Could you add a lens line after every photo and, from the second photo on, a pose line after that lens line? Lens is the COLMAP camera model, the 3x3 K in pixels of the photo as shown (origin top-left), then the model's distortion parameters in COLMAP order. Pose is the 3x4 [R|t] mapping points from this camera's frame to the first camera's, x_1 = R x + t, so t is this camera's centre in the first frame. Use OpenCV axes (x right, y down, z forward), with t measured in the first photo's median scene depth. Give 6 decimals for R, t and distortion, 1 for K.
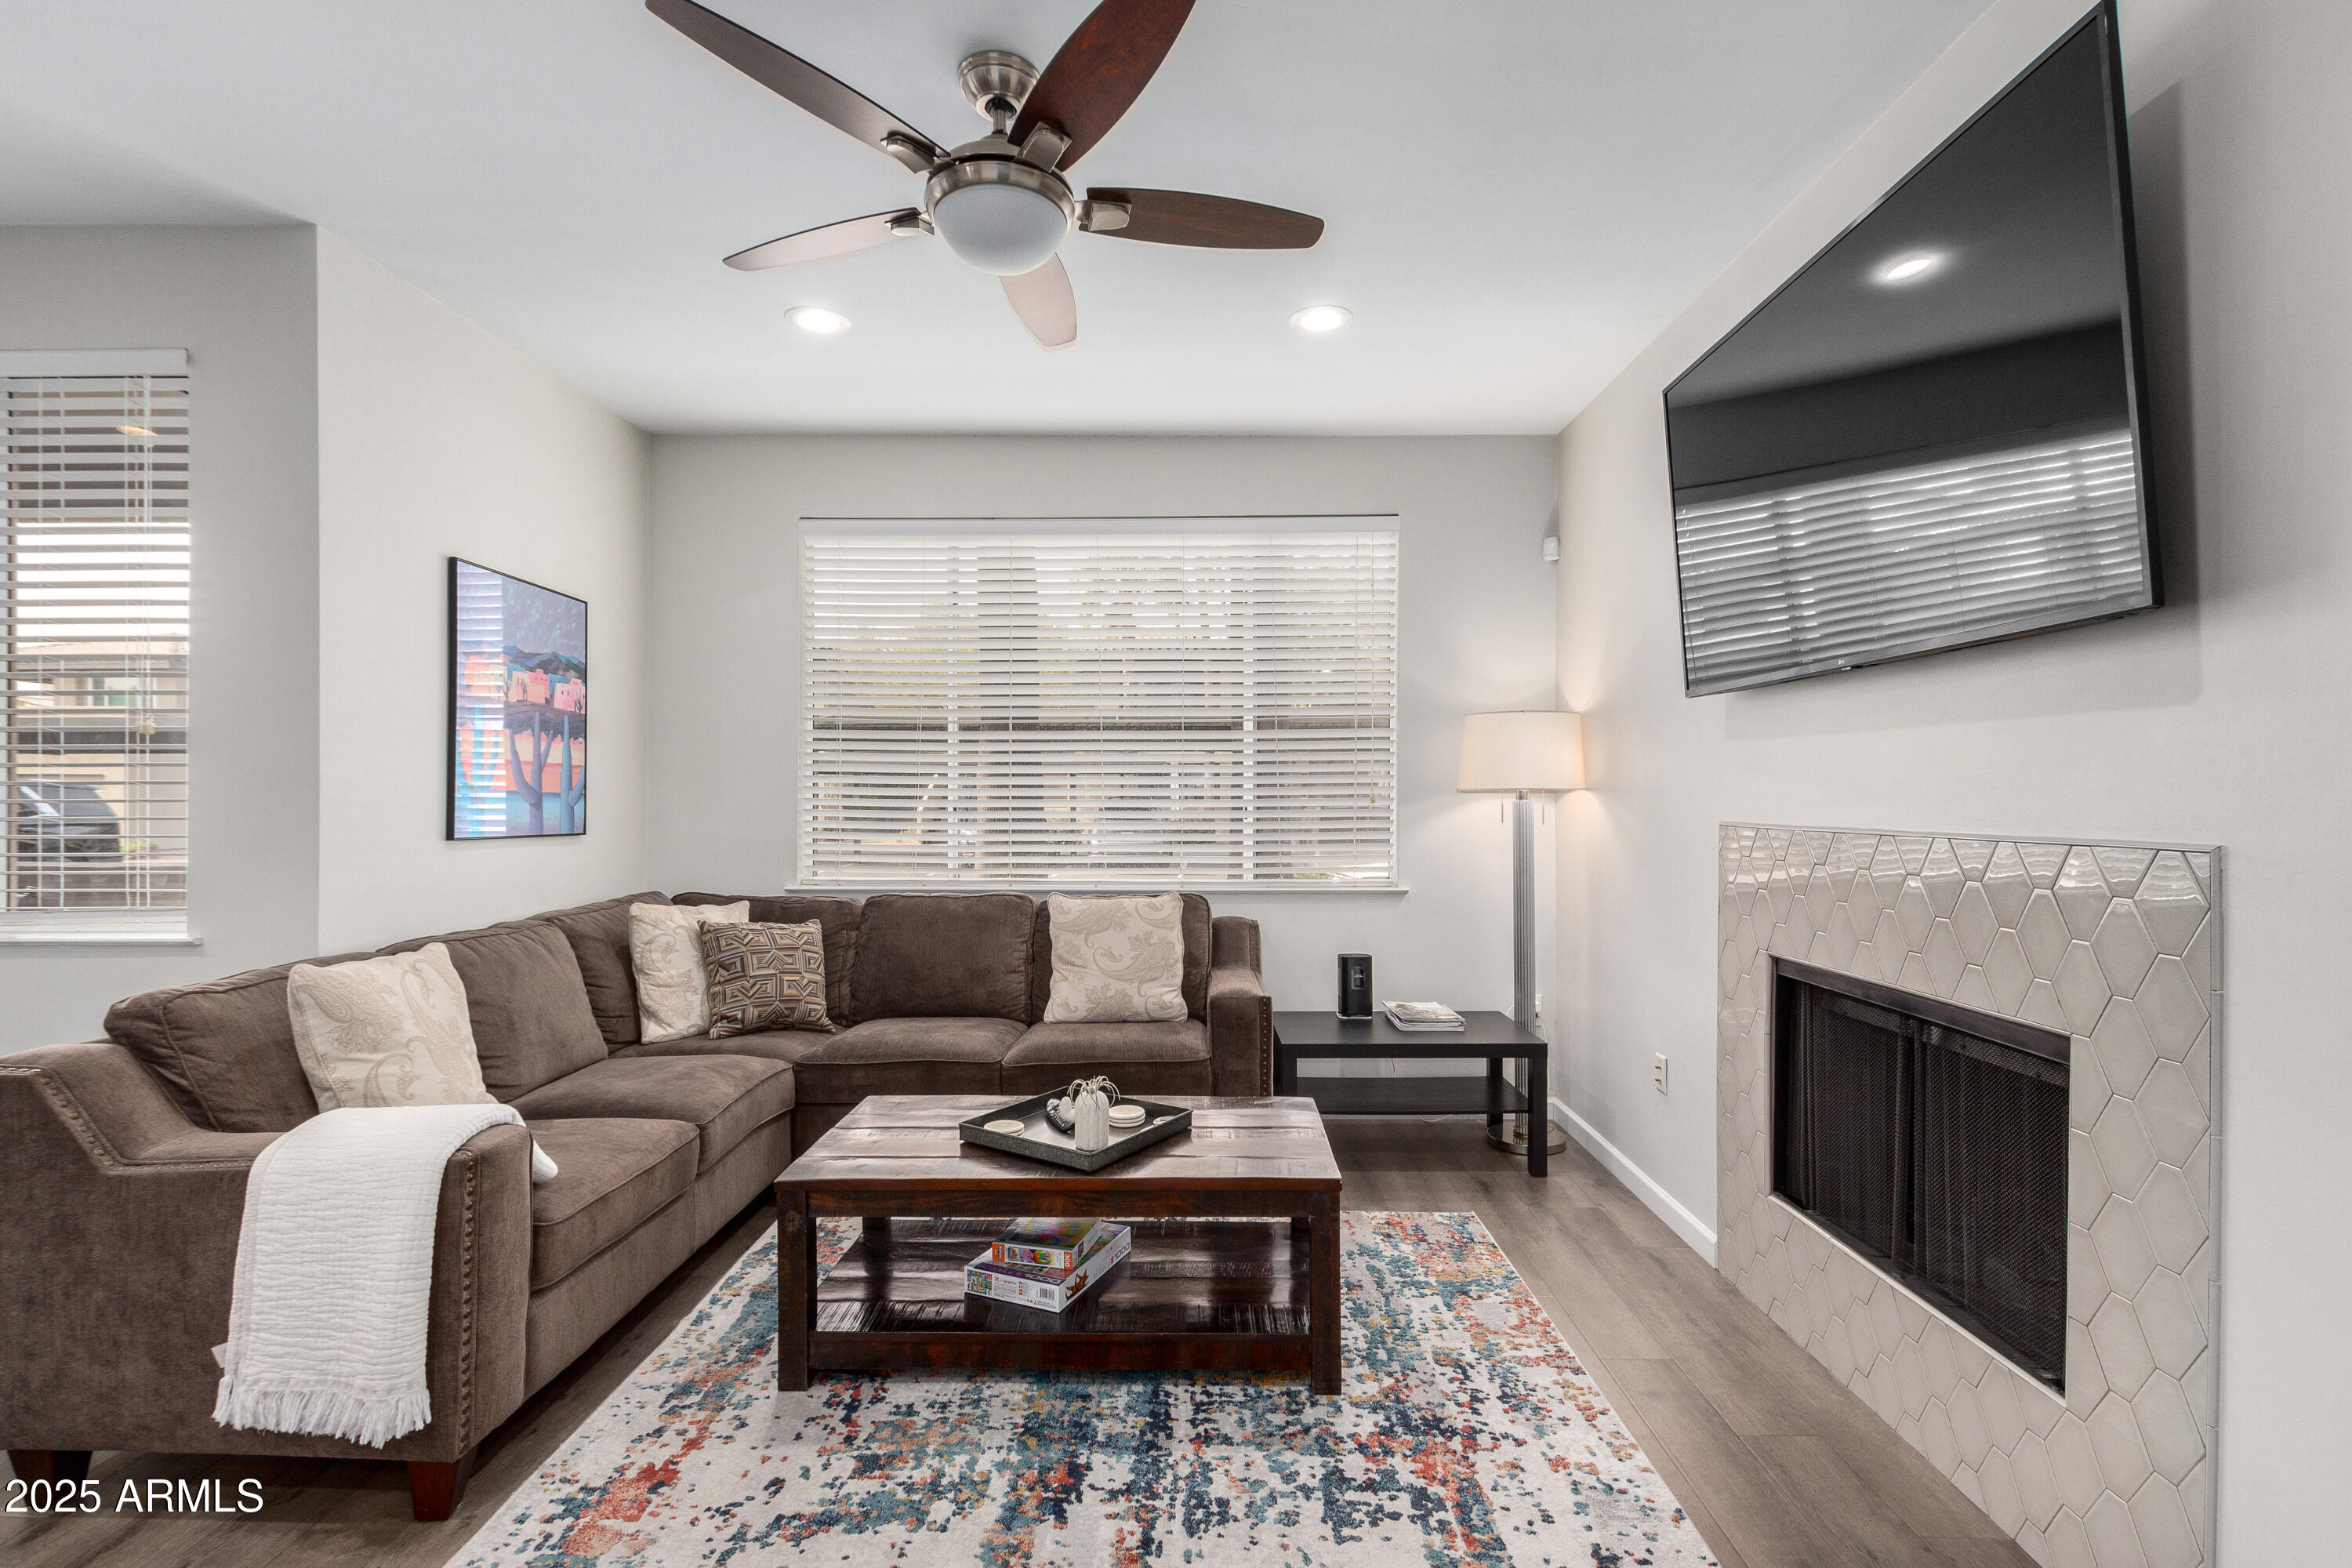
lens RADIAL K [[1077.6, 0, 1179.6], [0, 1077.6, 802.1], [0, 0, 1]] dist [0.017447, -0.006575]
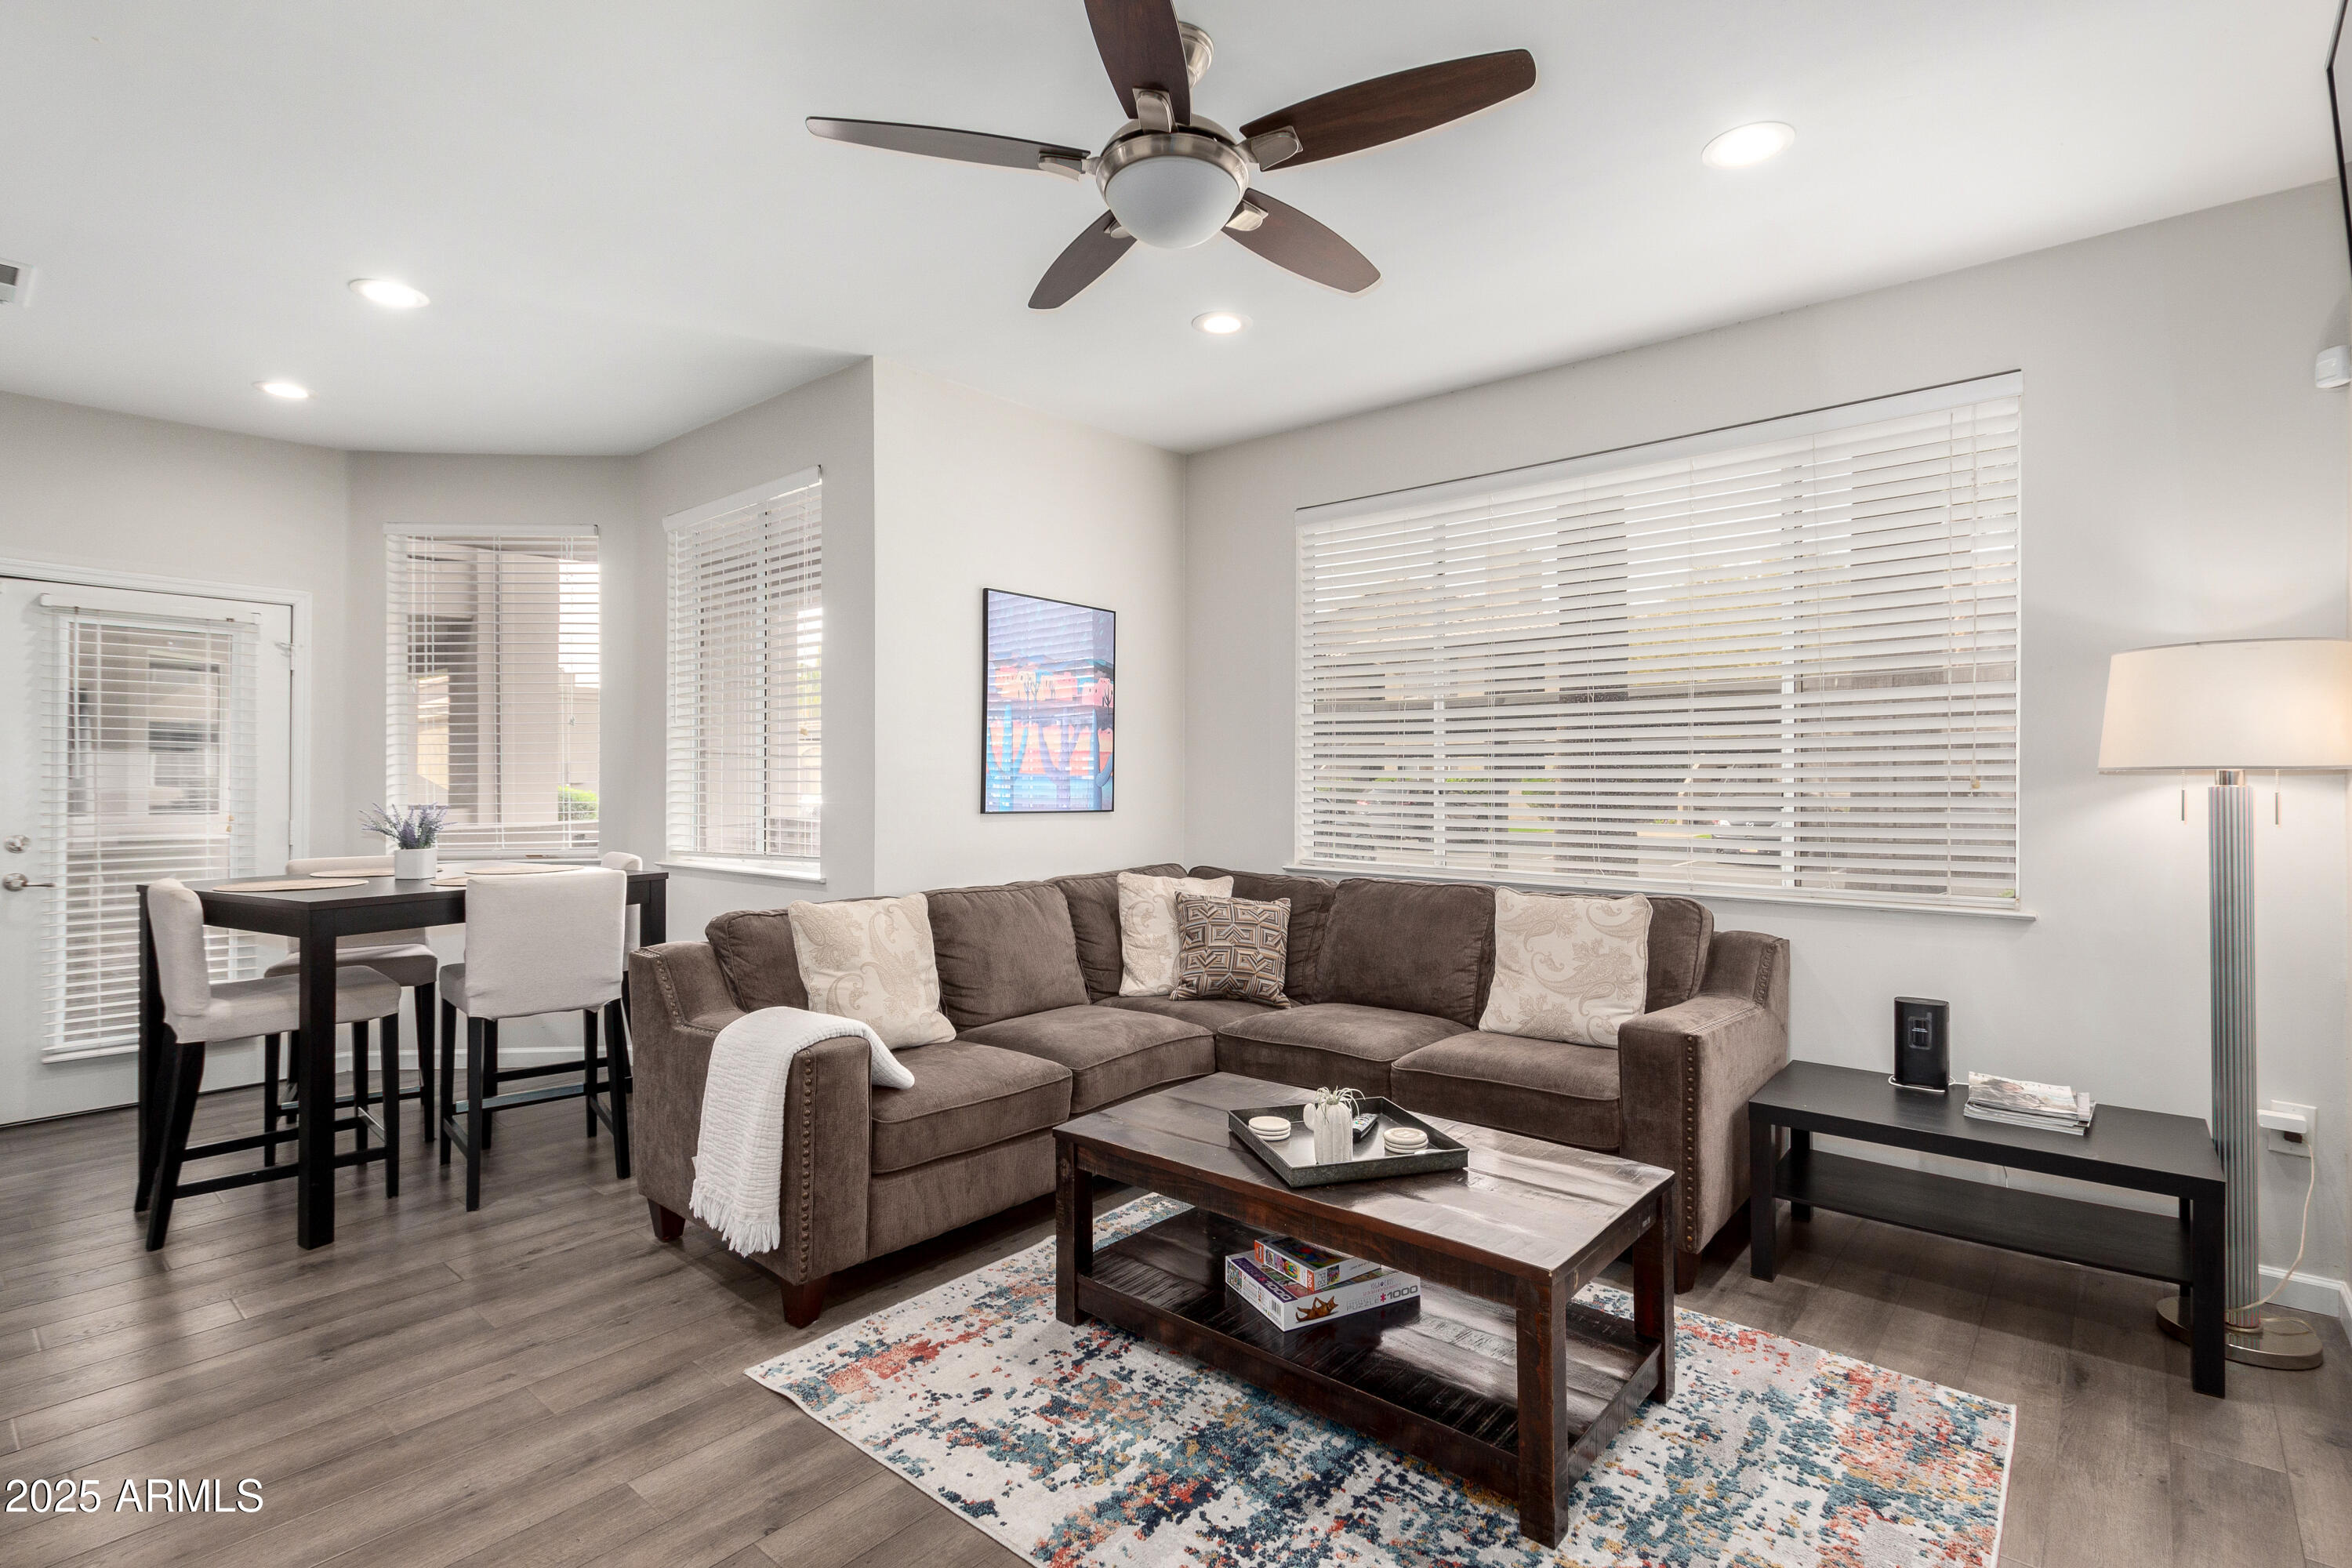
lens RADIAL K [[1107.4, 0, 1185.7], [0, 1107.4, 785.4], [0, 0, 1]] dist [0.011325, -0.000616]
pose [[0.772261, 0.003211, -0.635297, 0.446765], [-0.002716, 0.999995, 0.001753, -0.000757], [0.635300, 0.000372, 0.772266, 0.213718]]
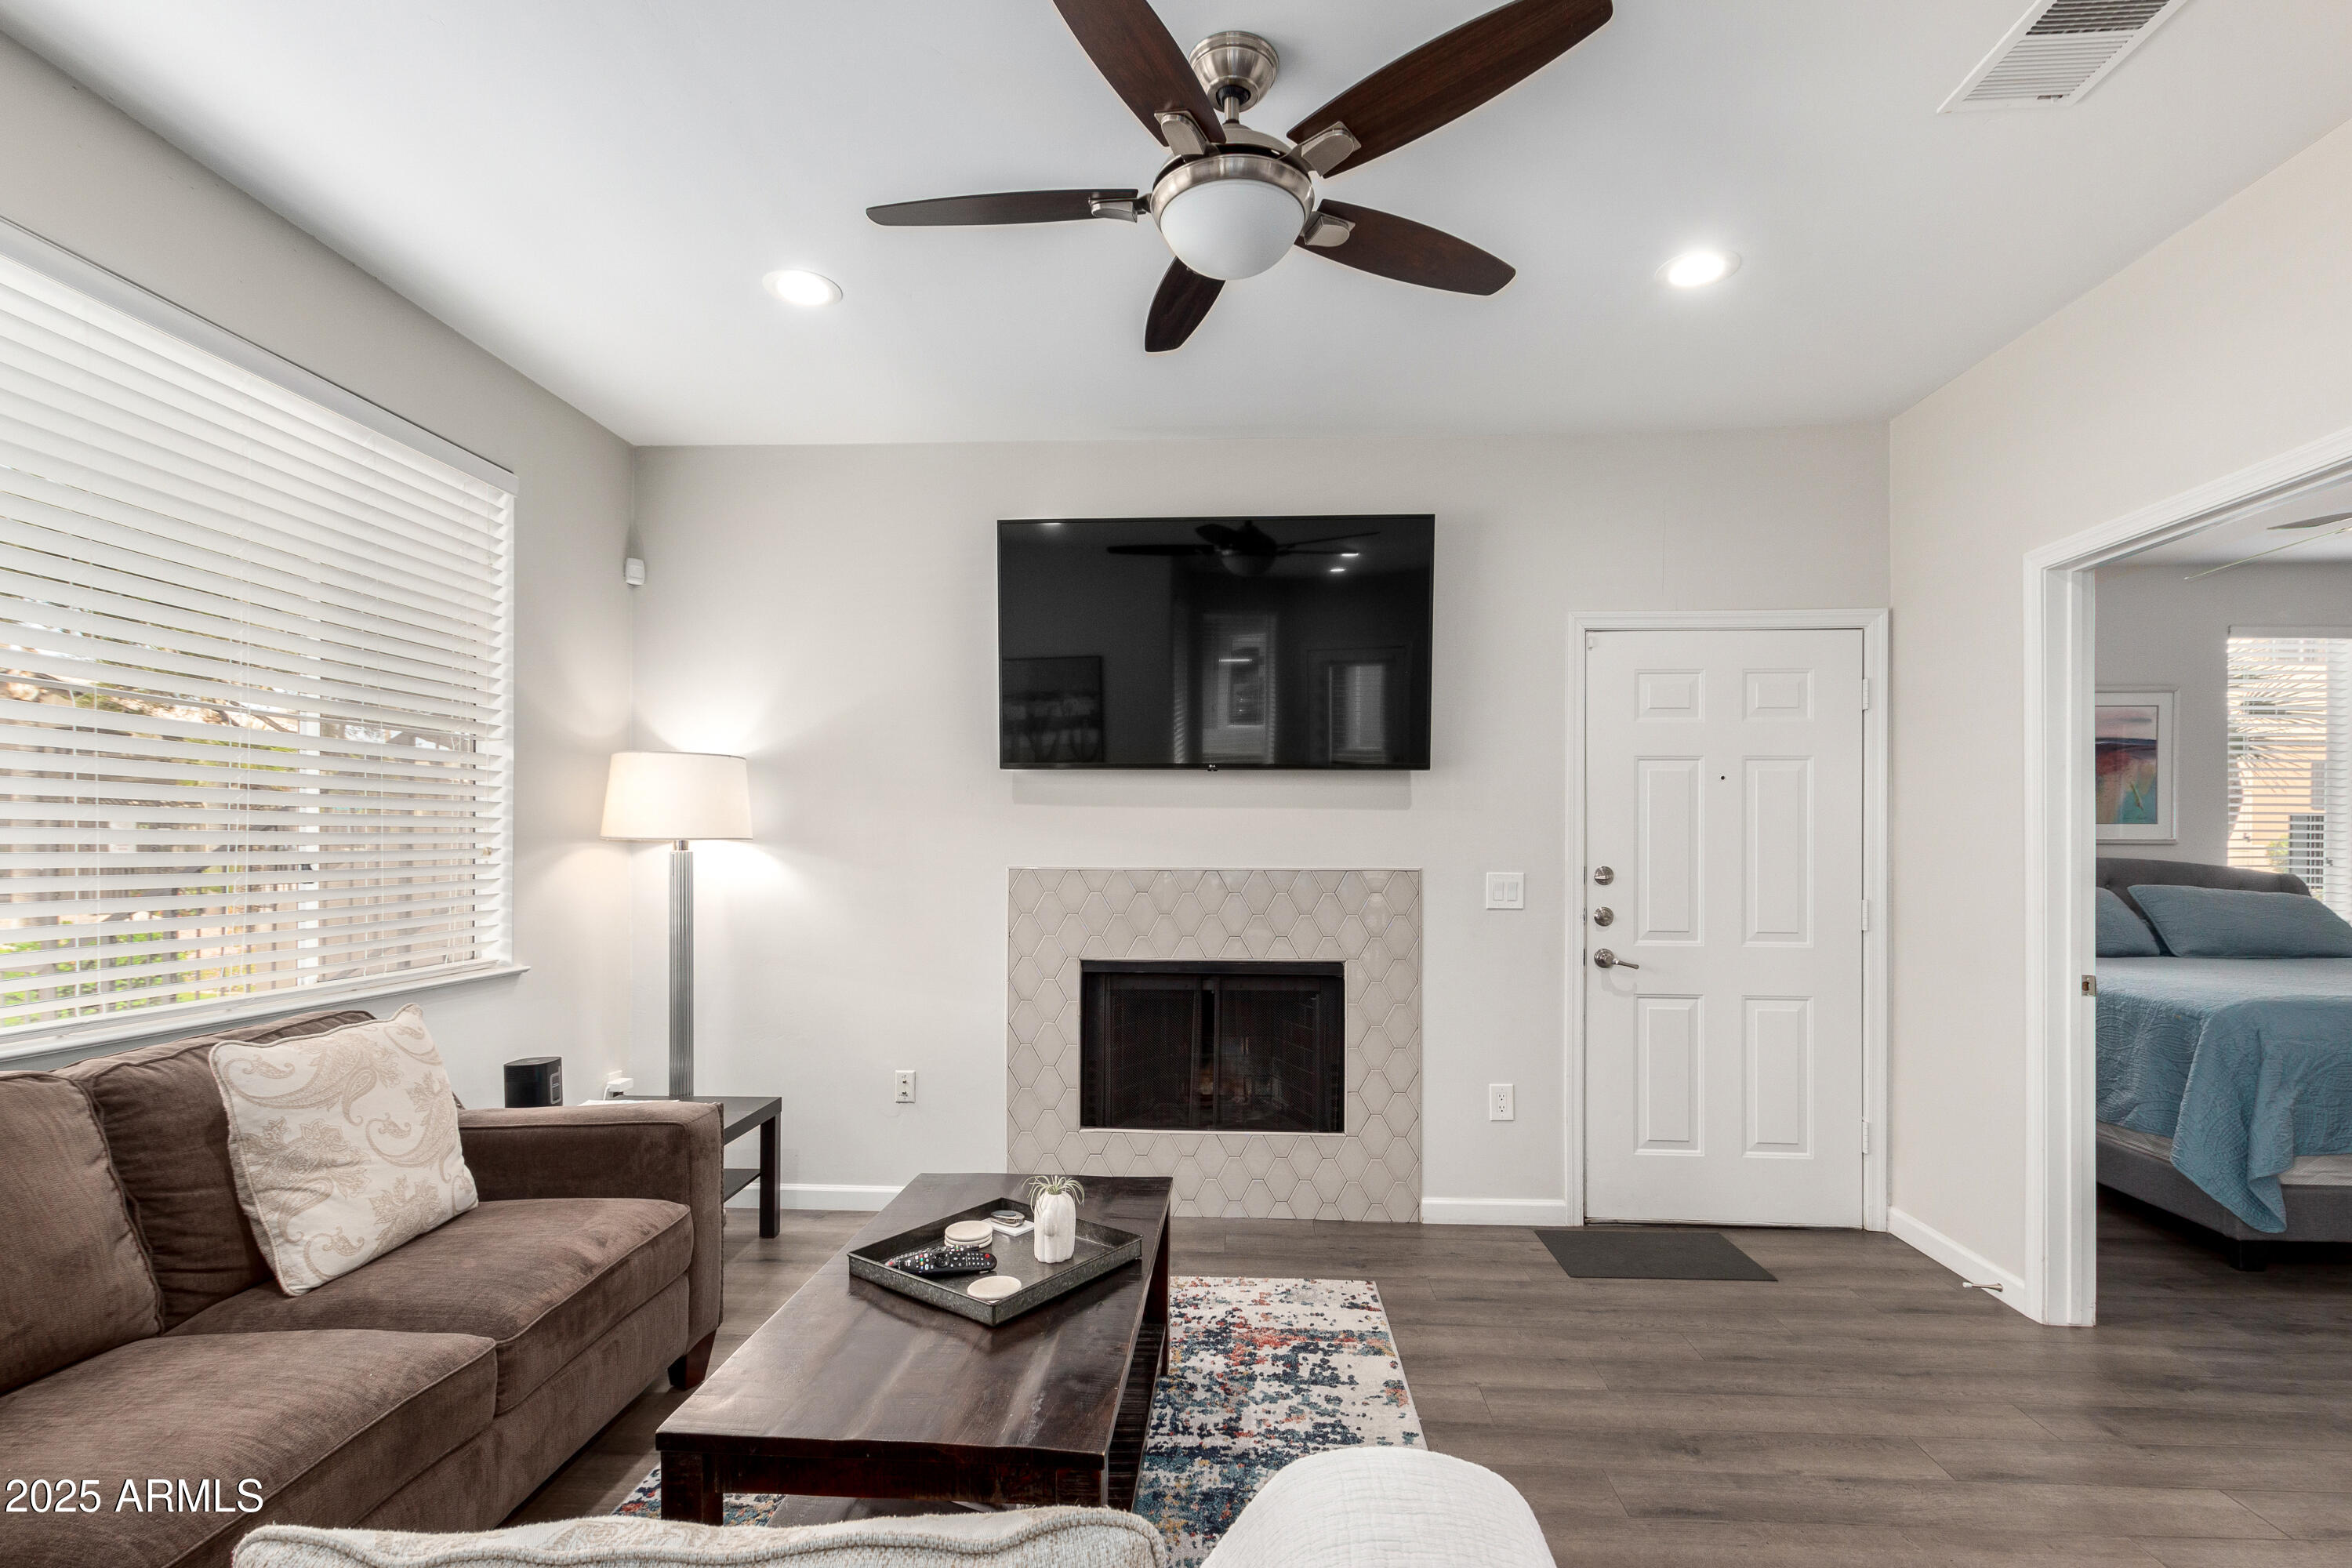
lens RADIAL K [[1092.8, 0, 1179.5], [0, 1092.8, 879.2], [0, 0, 1]] dist [0.013771, -0.000310]
pose [[0.046691, -0.024429, 0.998611, -0.996503], [0.004305, 0.999697, 0.024254, 0.001979], [-0.998900, 0.003167, 0.046782, 0.924998]]
